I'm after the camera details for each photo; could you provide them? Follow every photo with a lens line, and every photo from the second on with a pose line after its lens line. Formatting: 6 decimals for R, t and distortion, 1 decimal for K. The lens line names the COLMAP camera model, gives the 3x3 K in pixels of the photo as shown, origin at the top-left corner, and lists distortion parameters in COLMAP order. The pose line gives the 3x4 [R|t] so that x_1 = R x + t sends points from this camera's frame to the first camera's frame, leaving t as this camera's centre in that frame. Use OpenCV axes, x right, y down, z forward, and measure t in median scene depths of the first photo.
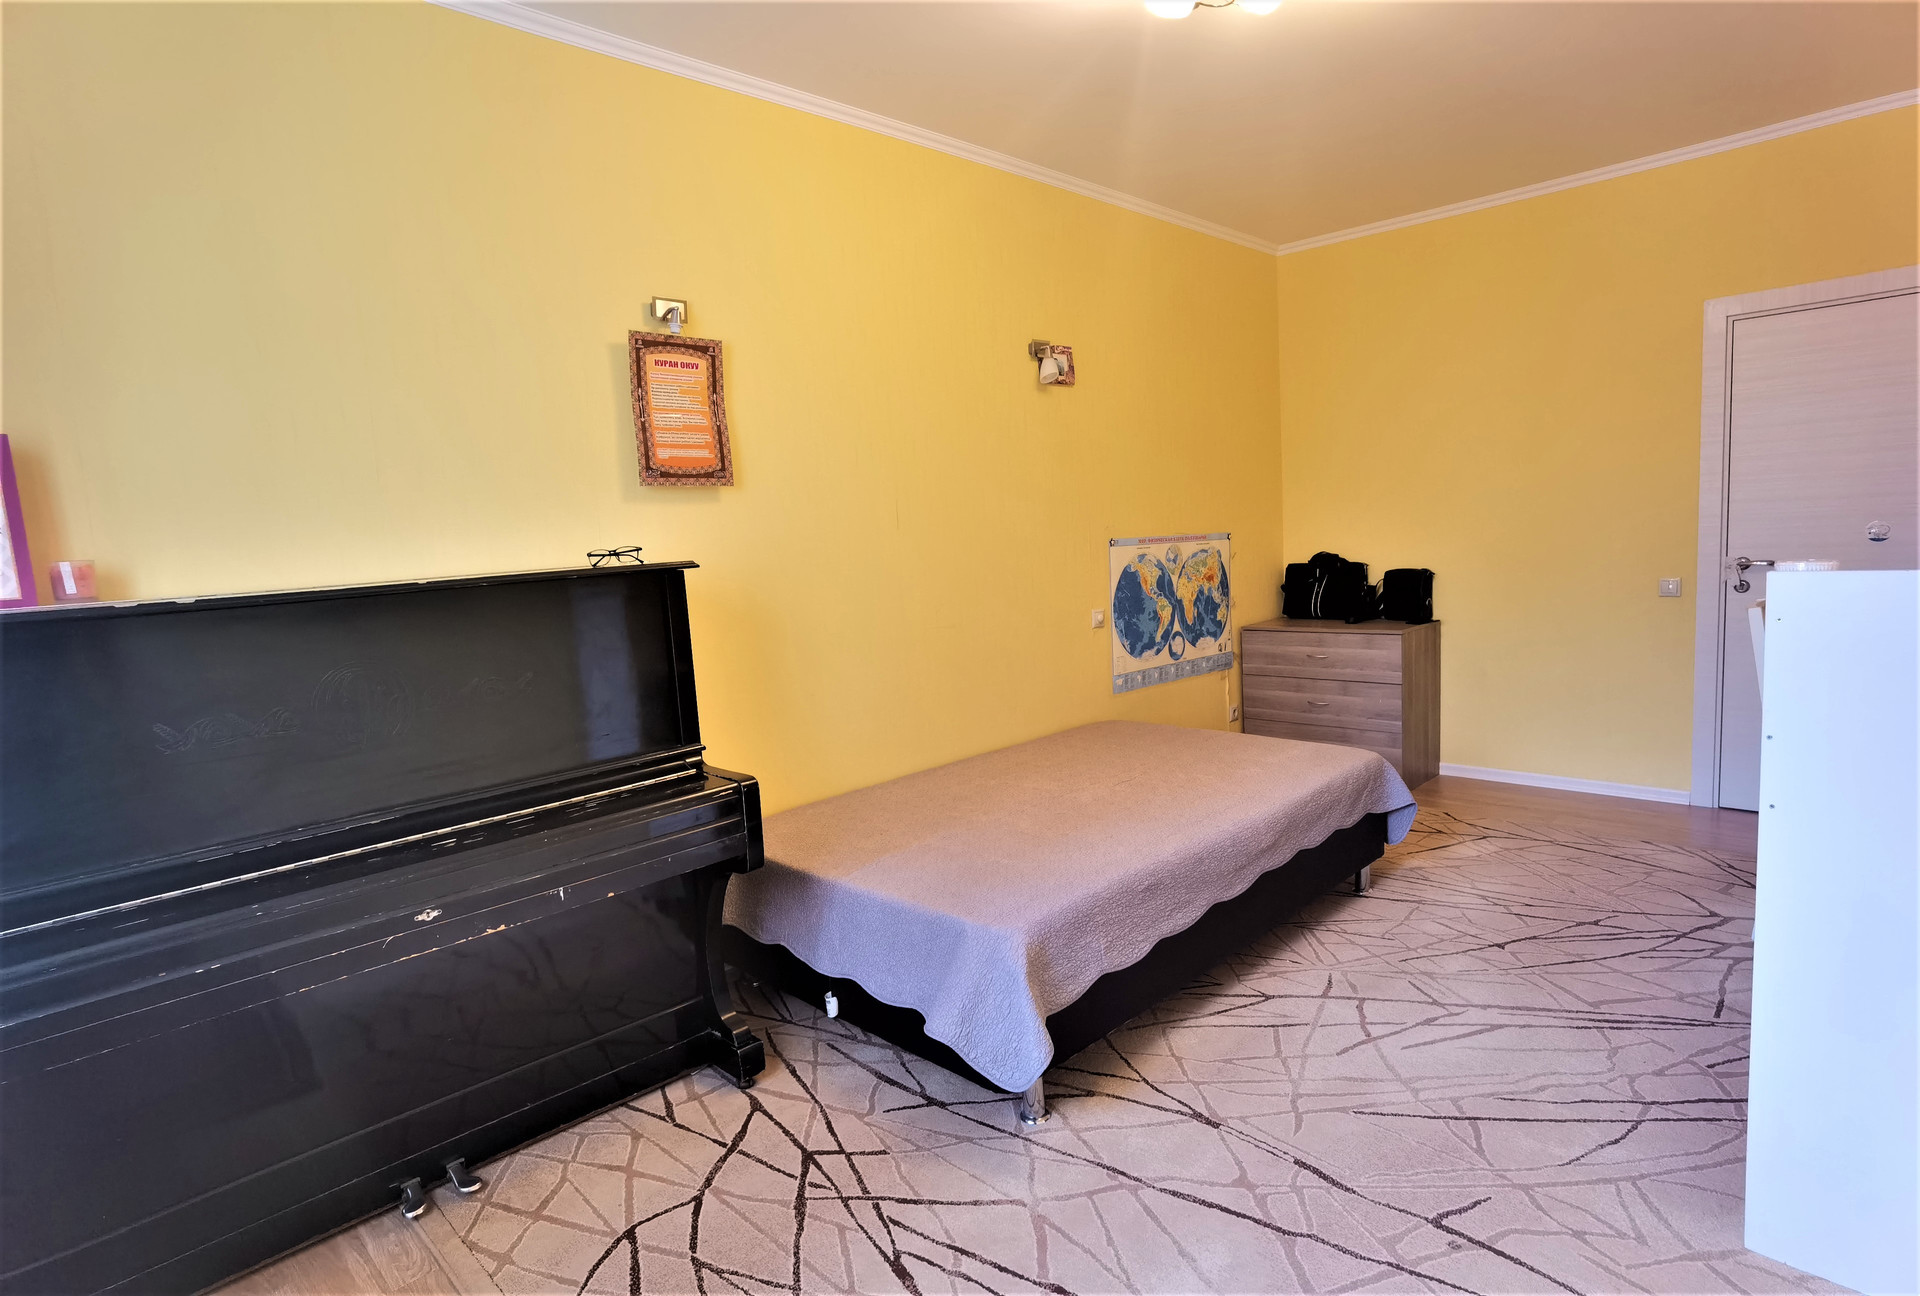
lens RADIAL K [[1015.8, 0, 1005.3], [0, 1015.8, 643.5], [0, 0, 1]] dist [-0.019565, -0.000112]
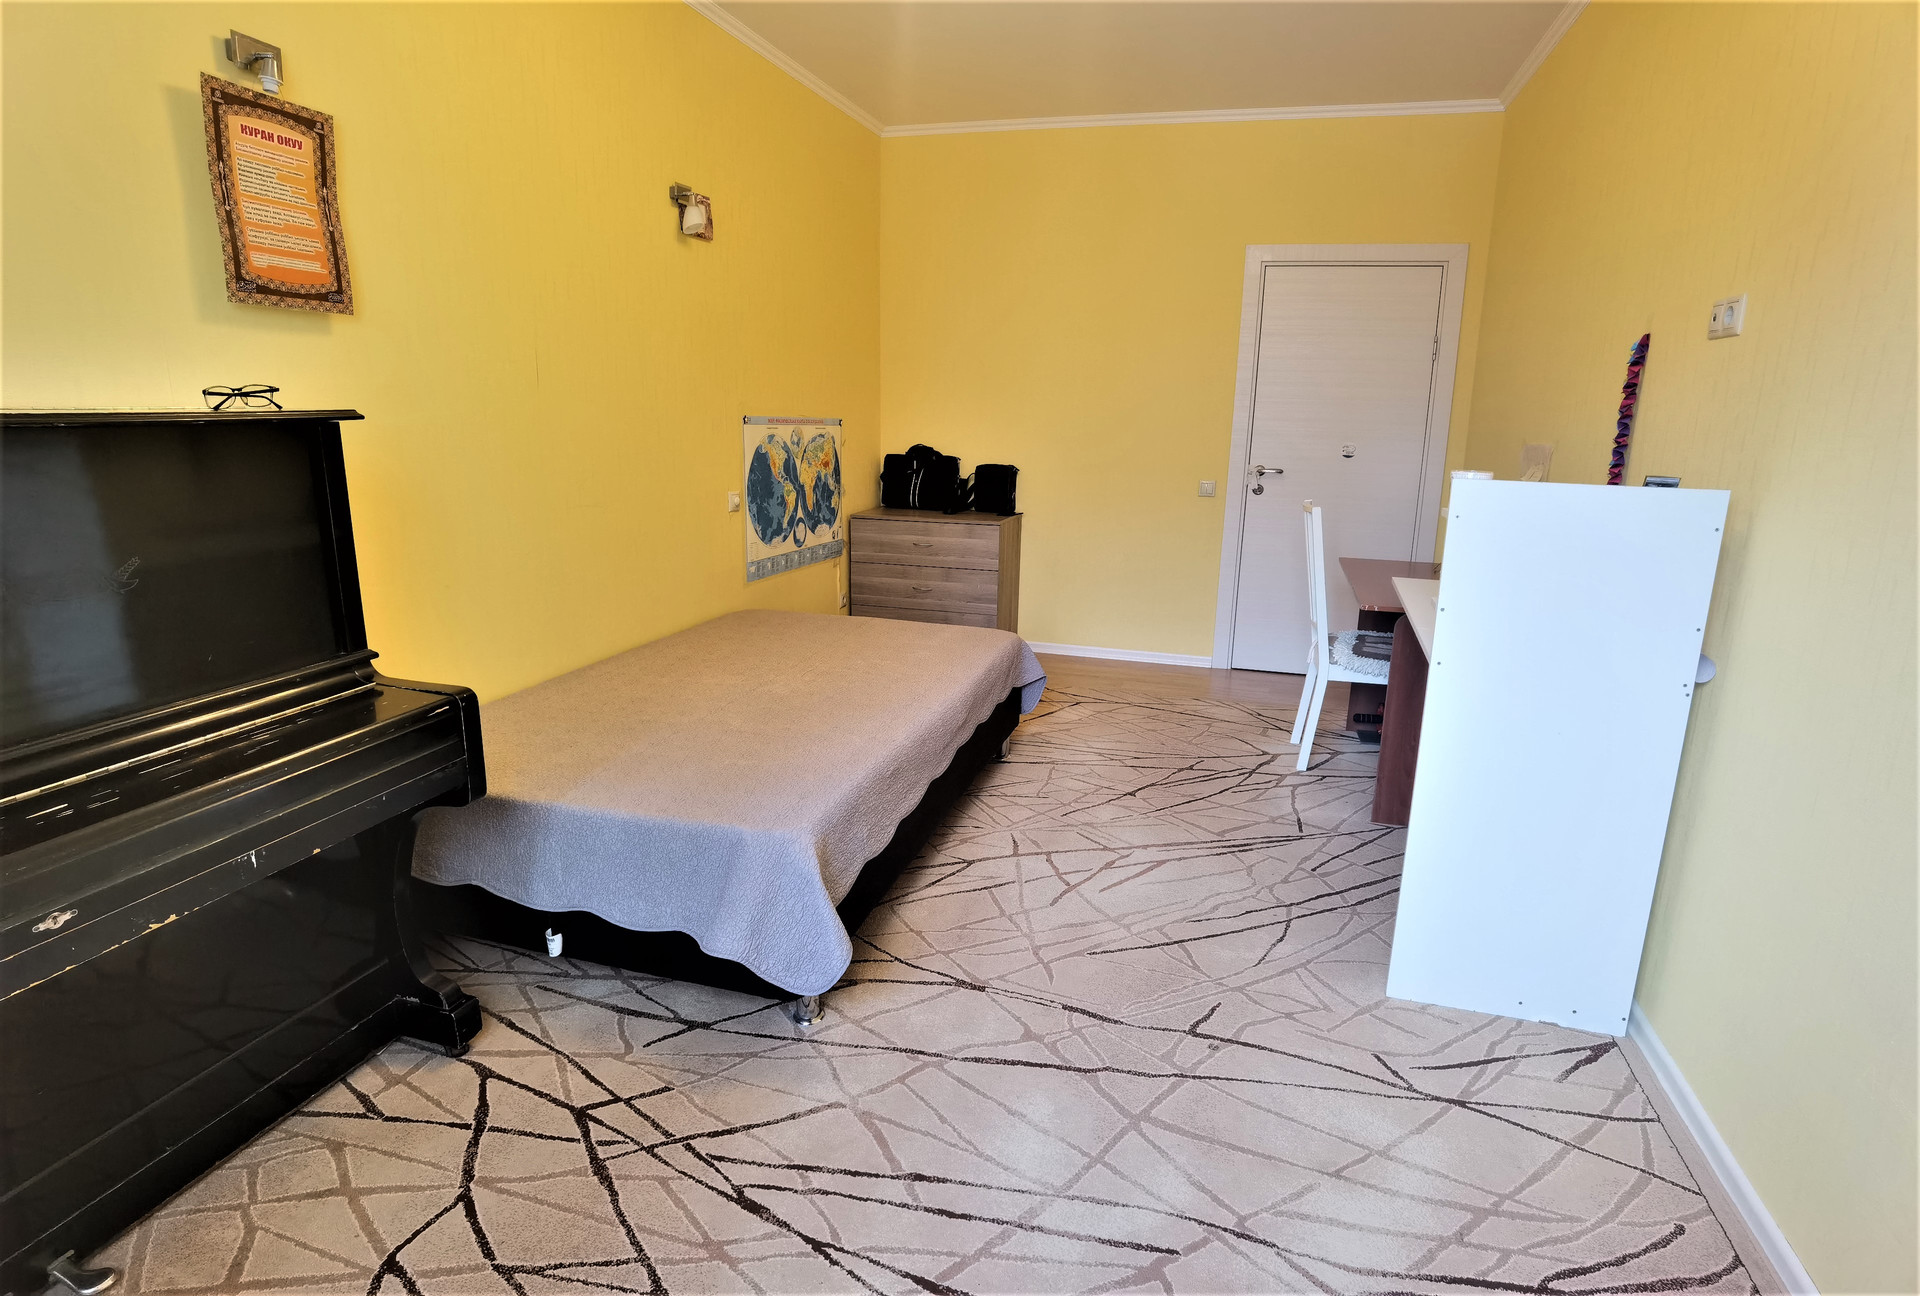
lens RADIAL K [[986.1, 0, 972.3], [0, 986.1, 647.7], [0, 0, 1]] dist [-0.026110, 0.001133]
pose [[0.889722, -0.040537, 0.454699, -0.221778], [-0.012320, 0.993555, 0.112683, 0.006775], [-0.456336, -0.105858, 0.883488, 0.120840]]
